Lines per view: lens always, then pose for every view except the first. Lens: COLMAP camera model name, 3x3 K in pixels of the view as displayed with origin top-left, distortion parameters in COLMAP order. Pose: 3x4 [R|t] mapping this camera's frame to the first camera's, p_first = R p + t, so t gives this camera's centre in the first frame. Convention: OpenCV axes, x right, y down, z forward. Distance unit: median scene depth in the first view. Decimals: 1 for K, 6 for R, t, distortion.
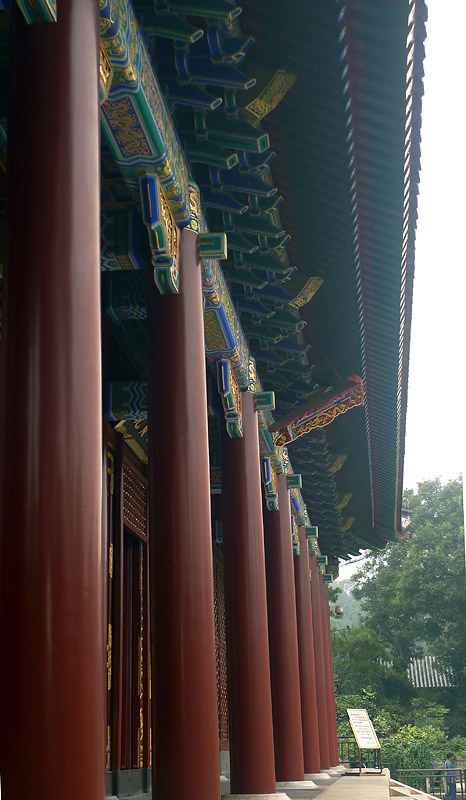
lens RADIAL K [[1166.0, 0, 233.0], [0, 1166.0, 400.0], [0, 0, 1]] dist [-0.002764, -0.010980]
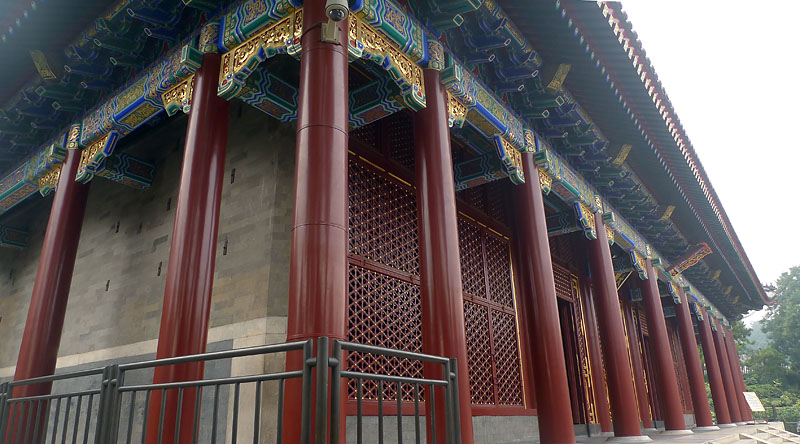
lens RADIAL K [[550.3, 0, 400.0], [0, 550.3, 222.0], [0, 0, 1]] dist [-0.003449, -0.001676]
pose [[0.871484, -0.173331, -0.458772, 0.047661], [0.150031, 0.984838, -0.087089, -0.028677], [0.466911, 0.007067, 0.884276, -0.108353]]
